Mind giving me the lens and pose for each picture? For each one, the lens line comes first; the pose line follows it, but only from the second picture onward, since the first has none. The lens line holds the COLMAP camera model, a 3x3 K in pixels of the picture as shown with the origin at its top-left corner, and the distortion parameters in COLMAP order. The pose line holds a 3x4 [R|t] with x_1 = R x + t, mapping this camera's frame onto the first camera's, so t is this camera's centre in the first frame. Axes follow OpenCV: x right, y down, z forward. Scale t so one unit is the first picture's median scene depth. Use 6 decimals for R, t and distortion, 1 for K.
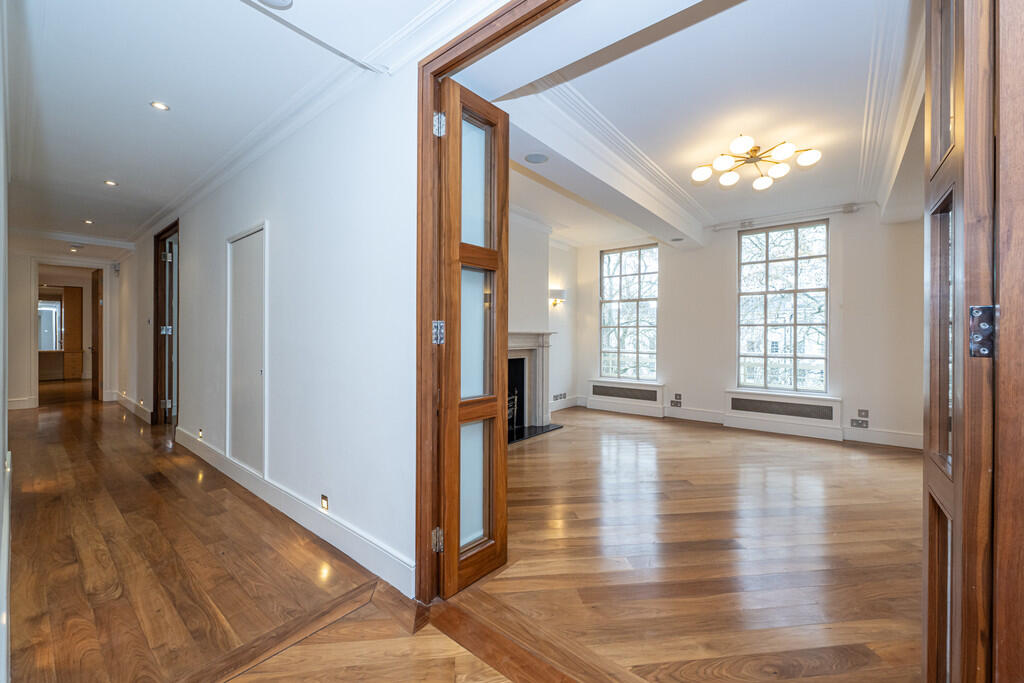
lens RADIAL K [[403.2, 0, 514.9], [0, 403.2, 336.7], [0, 0, 1]] dist [0.000311, -0.000151]
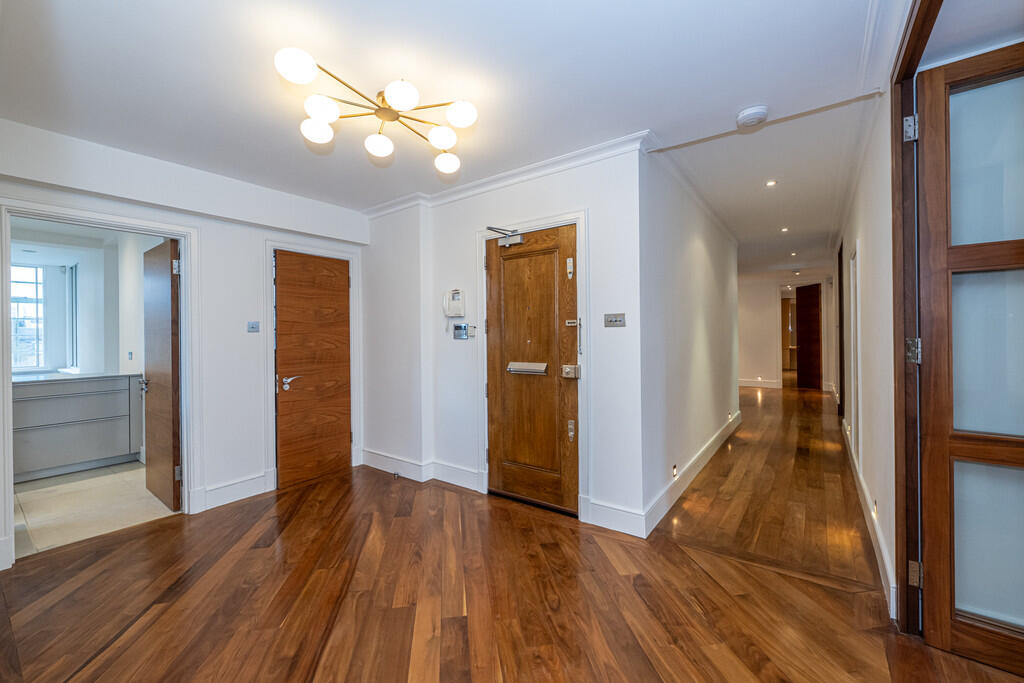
lens RADIAL K [[403.2, 0, 514.9], [0, 403.2, 336.7], [0, 0, 1]] dist [0.000311, -0.000151]
pose [[0.038246, -0.005698, -0.999252, 0.681426], [0.015701, 0.999864, -0.005100, -0.051138], [0.999145, -0.015494, 0.038330, 0.045361]]
